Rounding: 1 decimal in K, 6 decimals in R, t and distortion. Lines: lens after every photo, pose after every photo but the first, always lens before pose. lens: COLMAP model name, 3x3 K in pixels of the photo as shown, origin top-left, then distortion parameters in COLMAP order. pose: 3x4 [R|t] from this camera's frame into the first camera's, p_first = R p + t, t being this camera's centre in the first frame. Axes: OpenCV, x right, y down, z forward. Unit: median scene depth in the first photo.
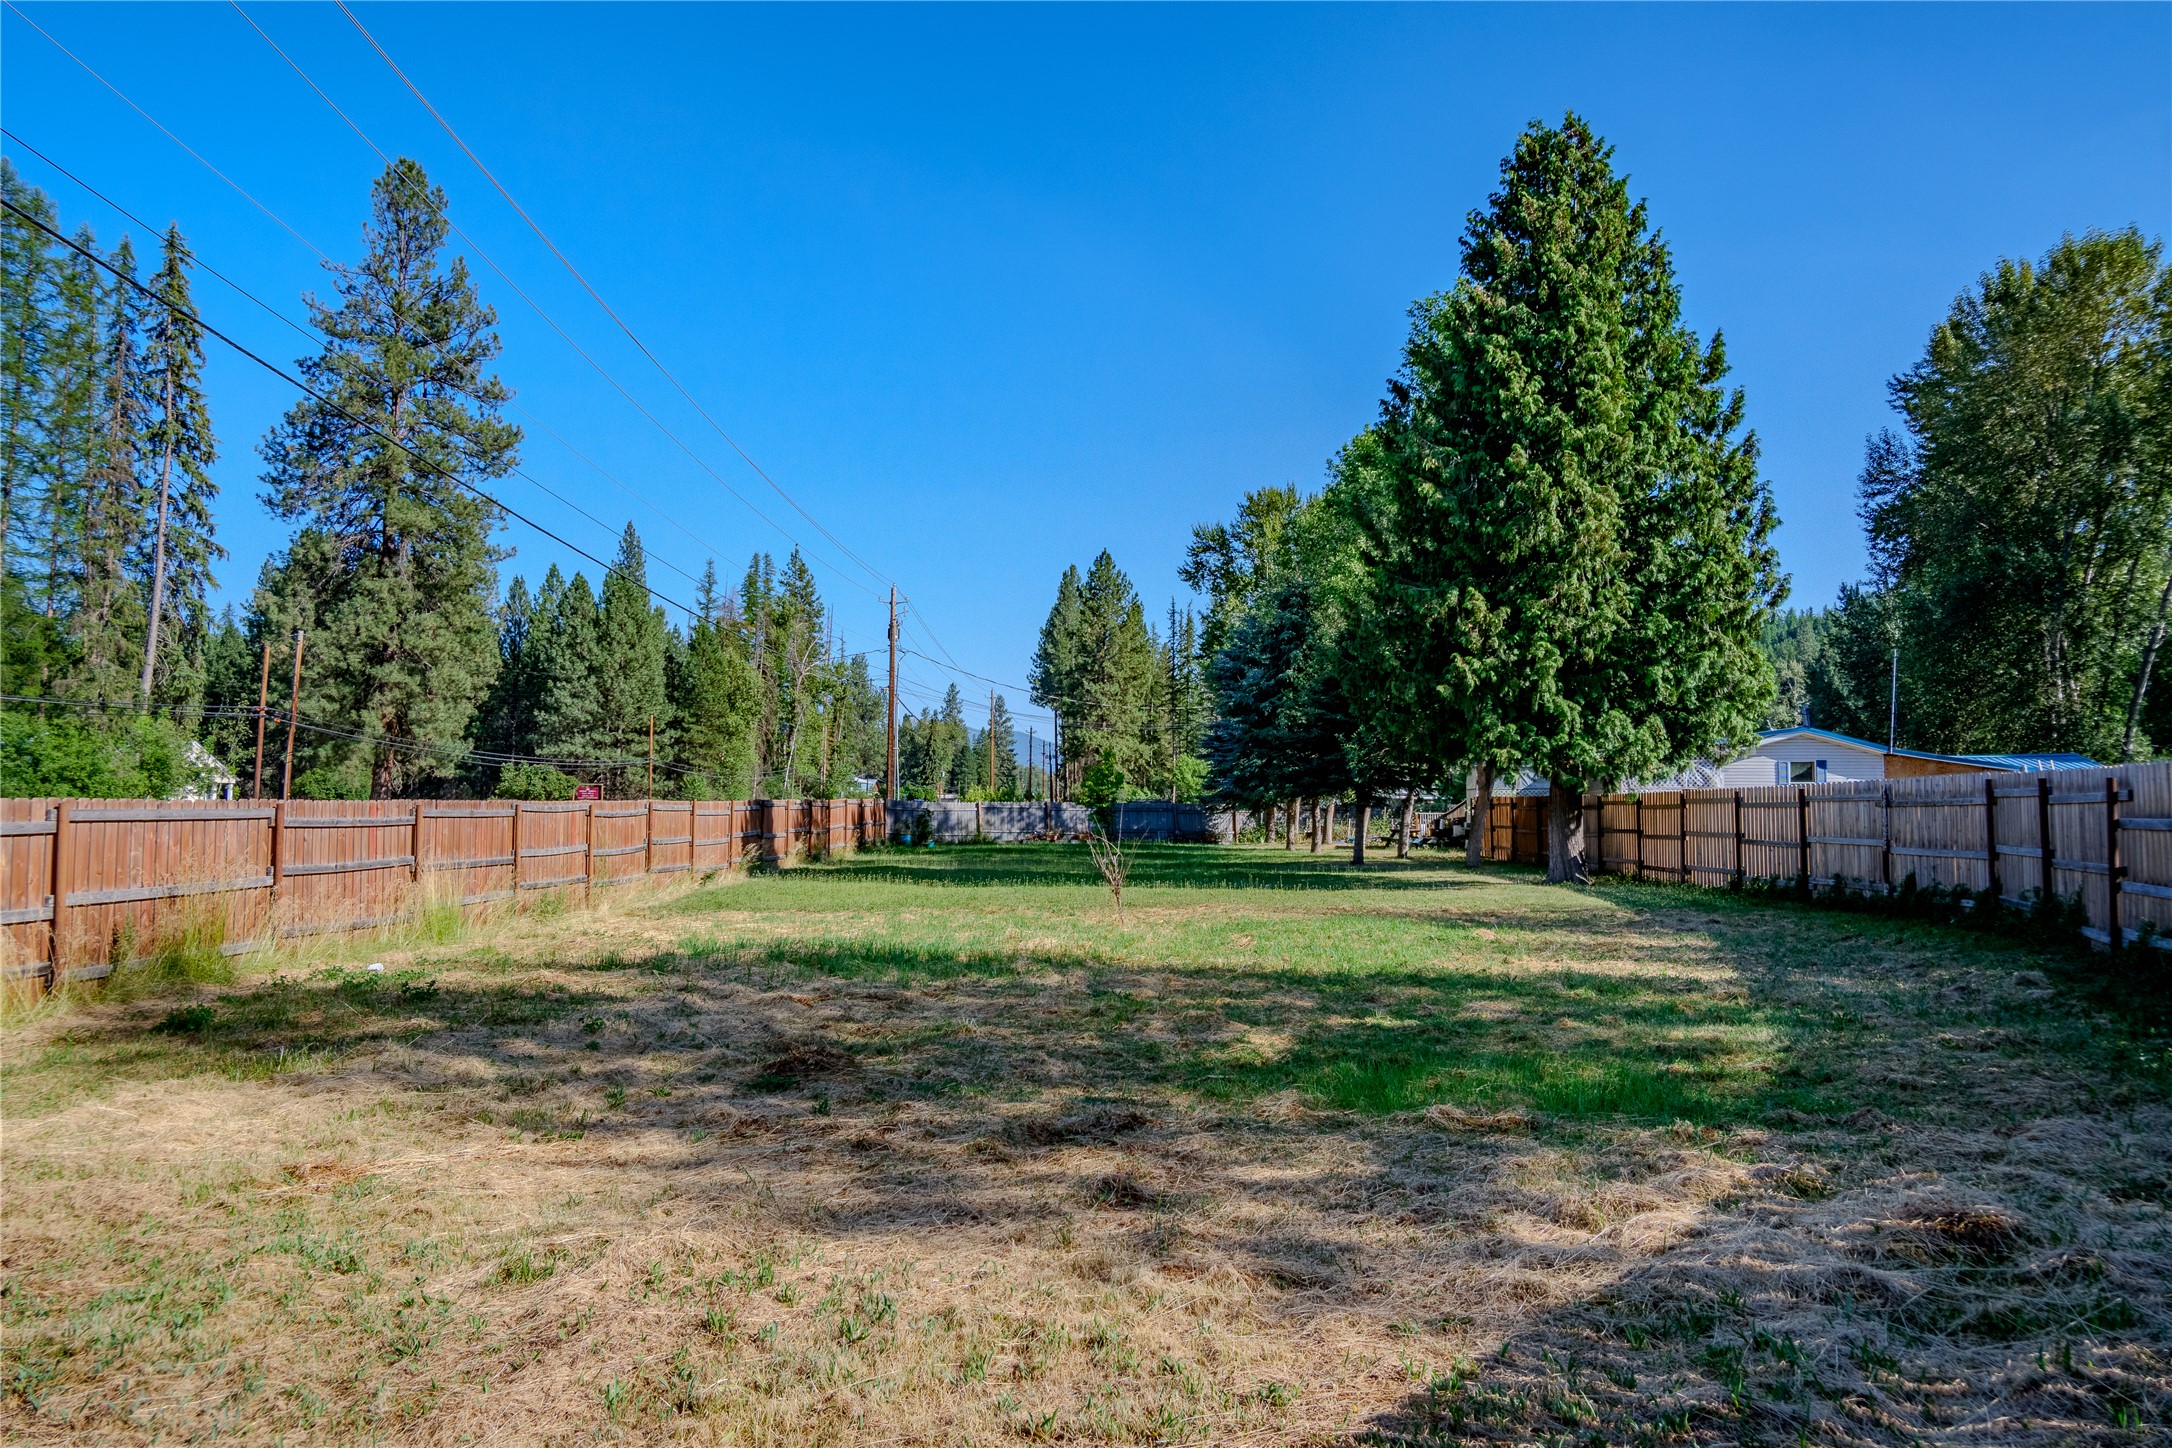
lens RADIAL K [[1370.0, 0, 1144.1], [0, 1370.0, 695.2], [0, 0, 1]] dist [-0.028004, -0.002478]
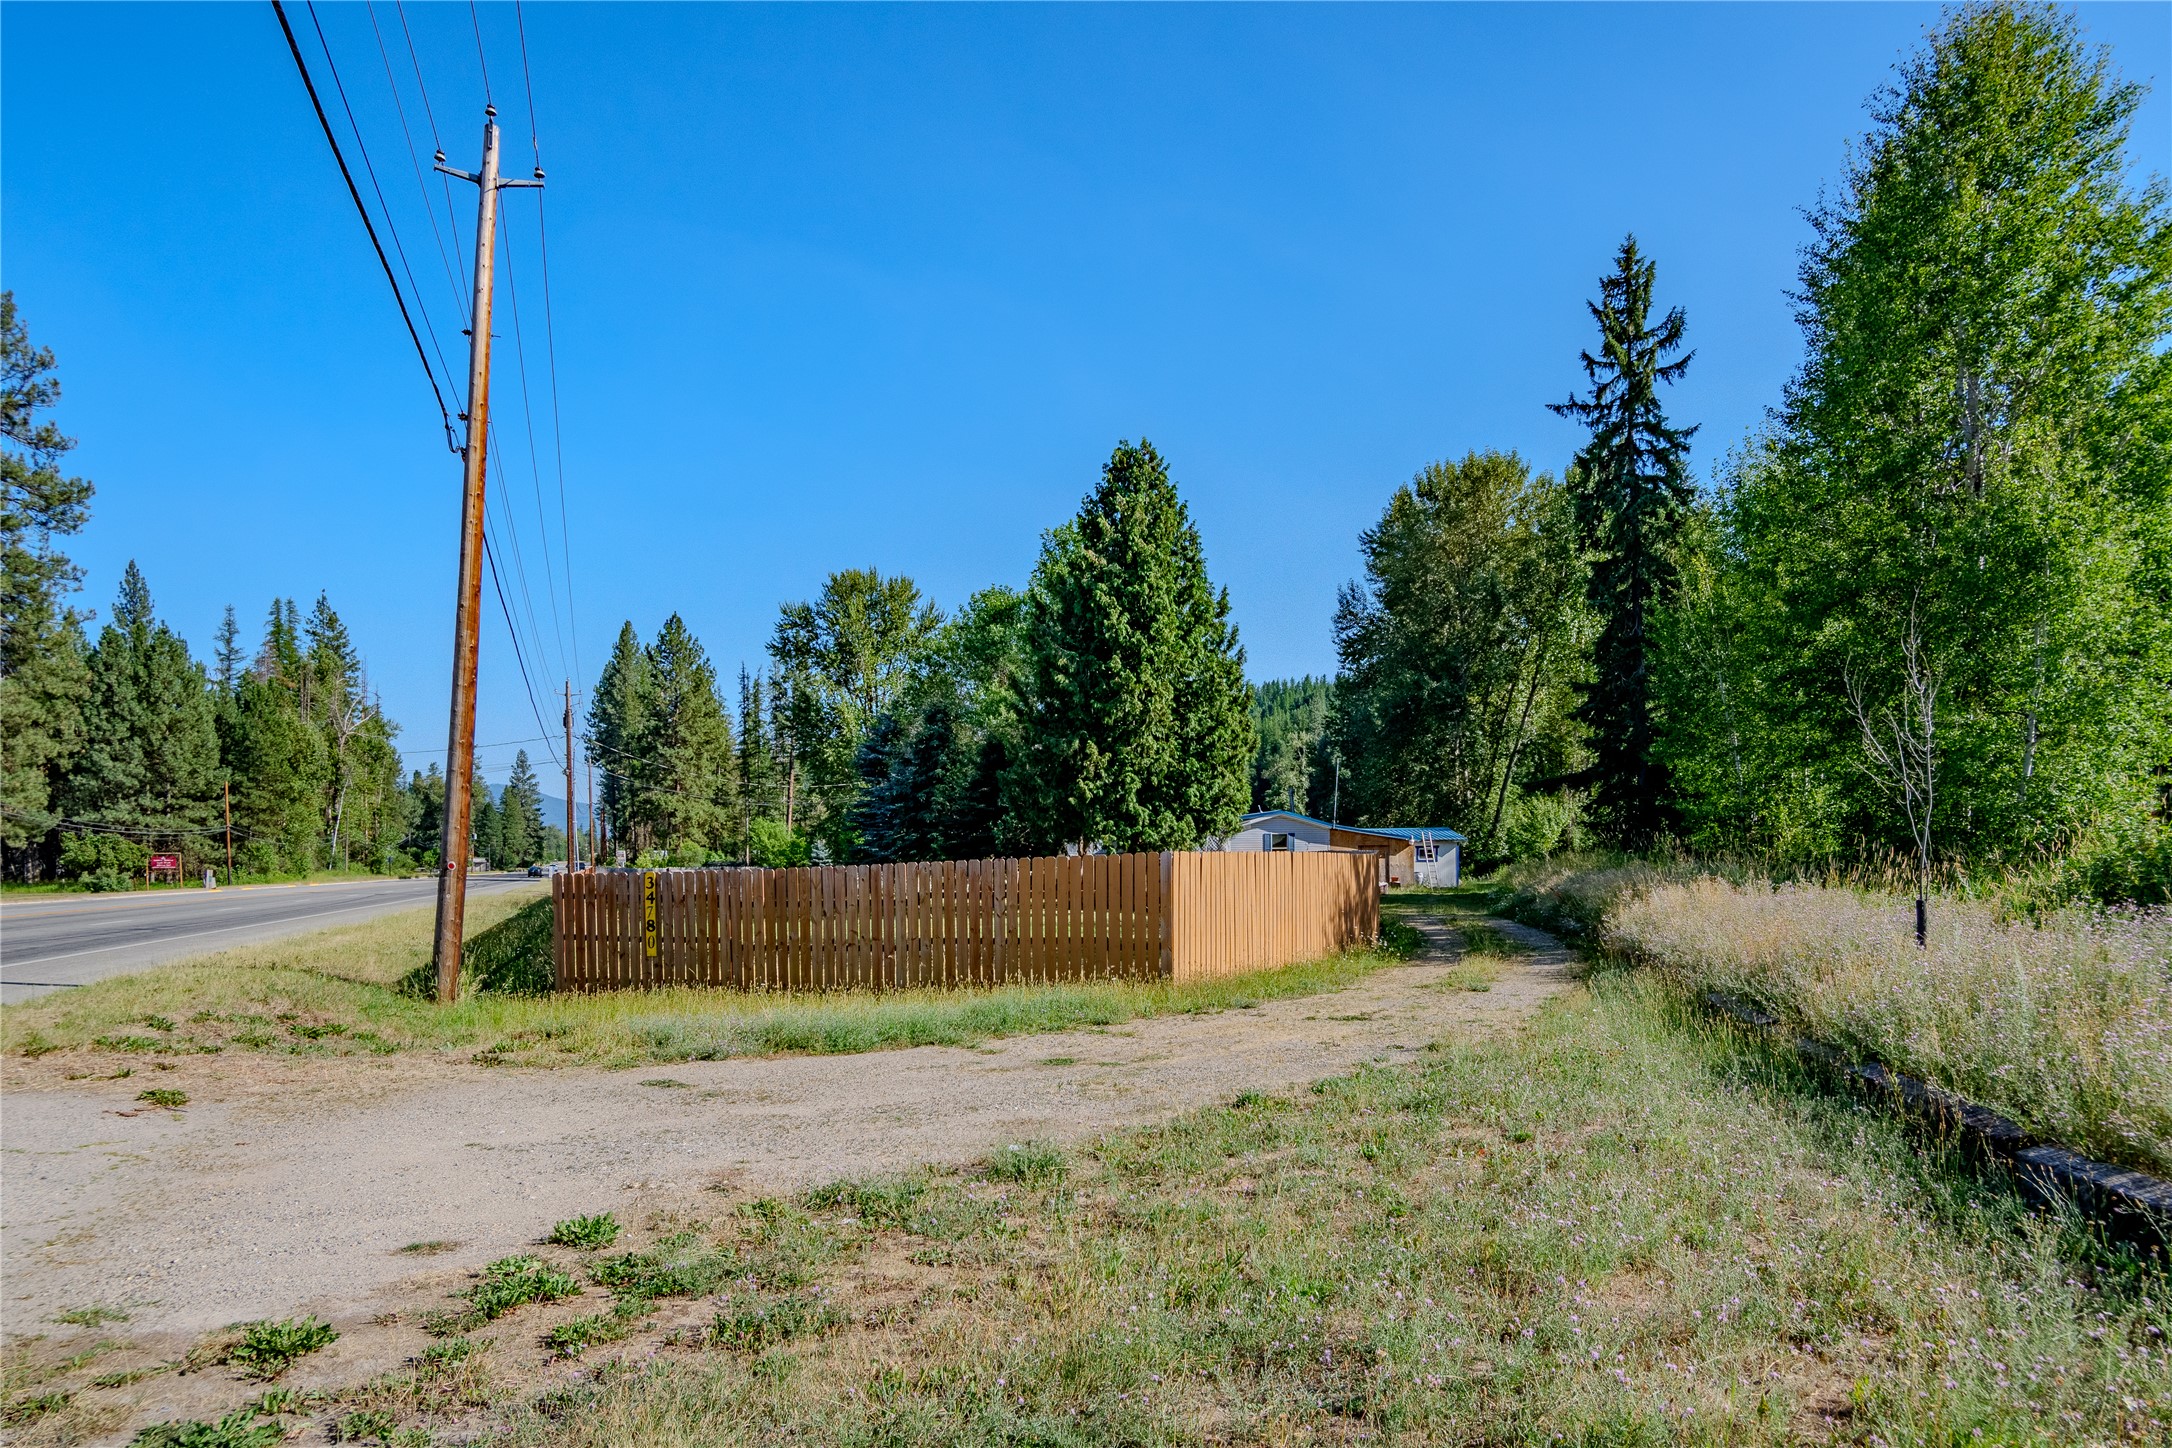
lens RADIAL K [[1370.0, 0, 1144.1], [0, 1370.0, 695.2], [0, 0, 1]] dist [-0.028004, -0.002478]
pose [[0.946888, 0.025720, 0.320534, -0.080413], [-0.012042, 0.998933, -0.044580, -0.019249], [-0.321339, 0.038352, 0.946187, -0.211682]]
